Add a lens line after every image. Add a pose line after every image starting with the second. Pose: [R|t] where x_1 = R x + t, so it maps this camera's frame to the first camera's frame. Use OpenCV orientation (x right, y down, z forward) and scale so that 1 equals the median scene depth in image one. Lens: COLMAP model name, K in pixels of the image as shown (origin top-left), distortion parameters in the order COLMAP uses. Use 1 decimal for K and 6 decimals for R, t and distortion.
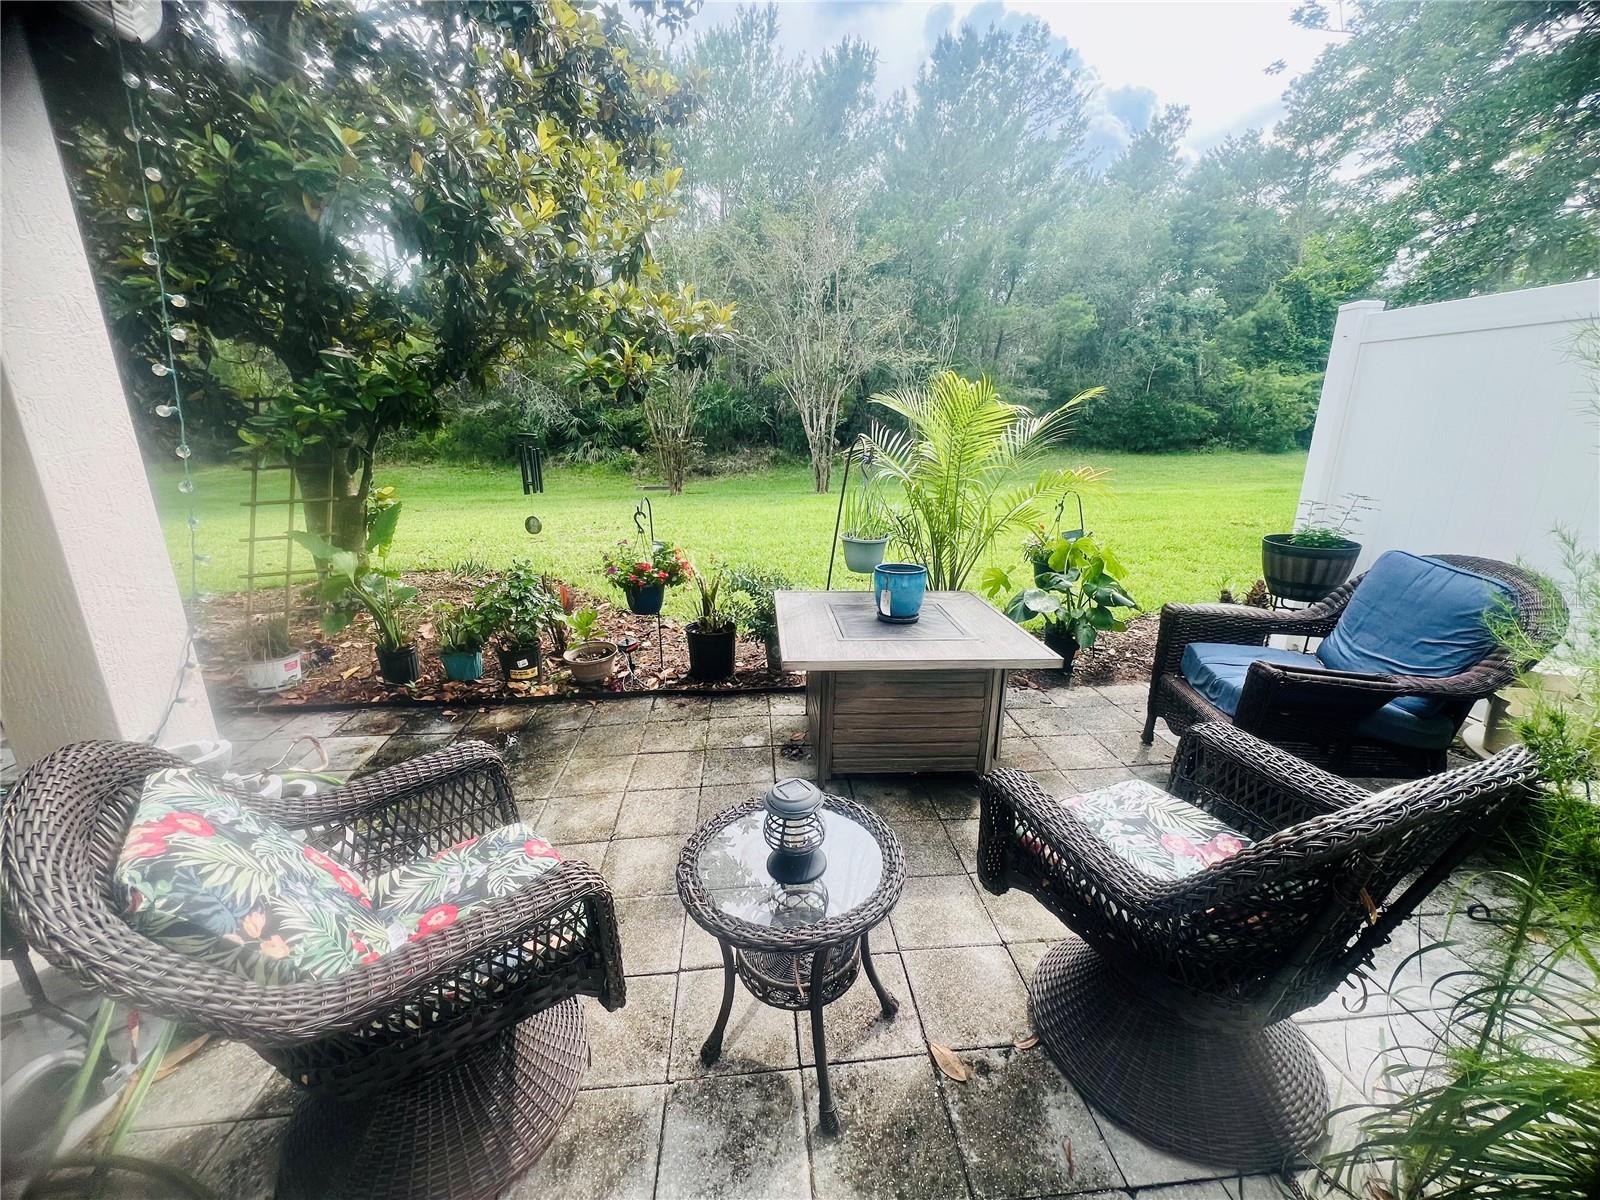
lens RADIAL K [[637.3, 0, 800.0], [0, 637.3, 600.0], [0, 0, 1]] dist [-0.000409, -0.000465]
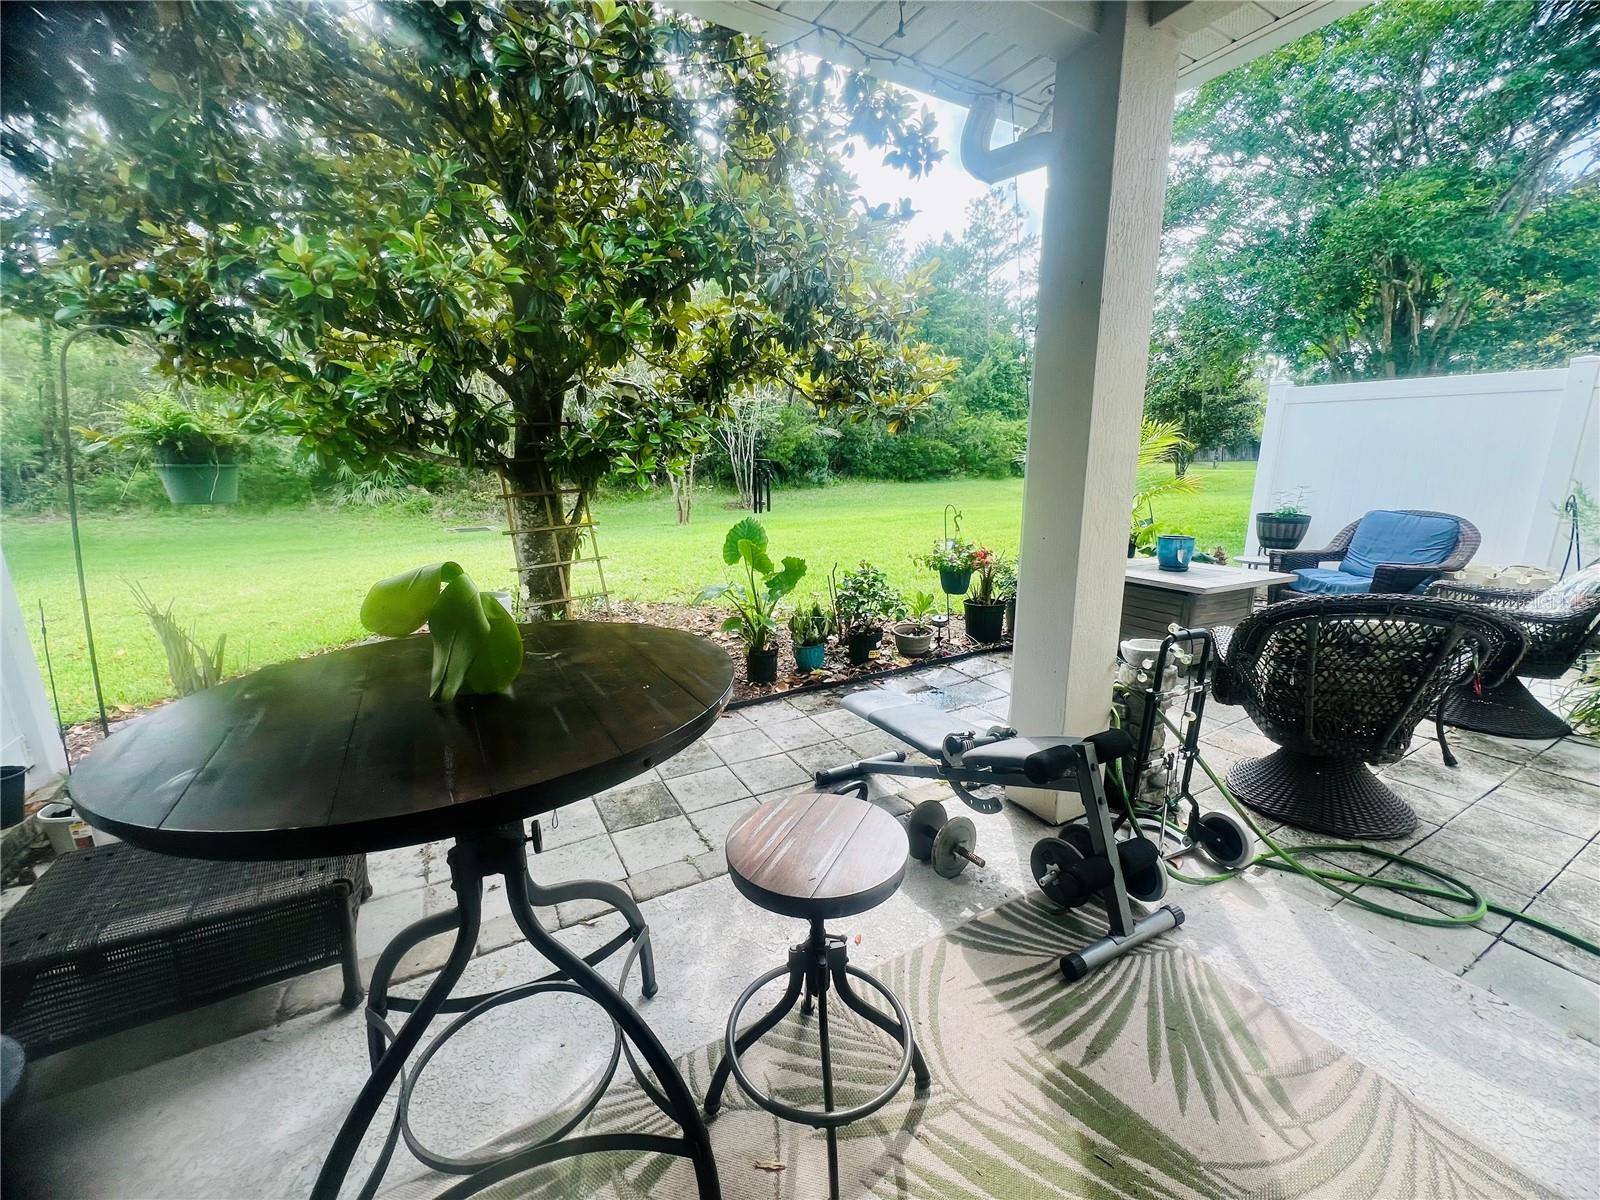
lens RADIAL K [[637.3, 0, 800.0], [0, 637.3, 600.0], [0, 0, 1]] dist [-0.000409, -0.000465]
pose [[0.913532, -0.093052, 0.395981, -0.153059], [0.114732, 0.992901, -0.031363, 0.005553], [-0.390252, 0.074083, 0.917723, -0.007699]]
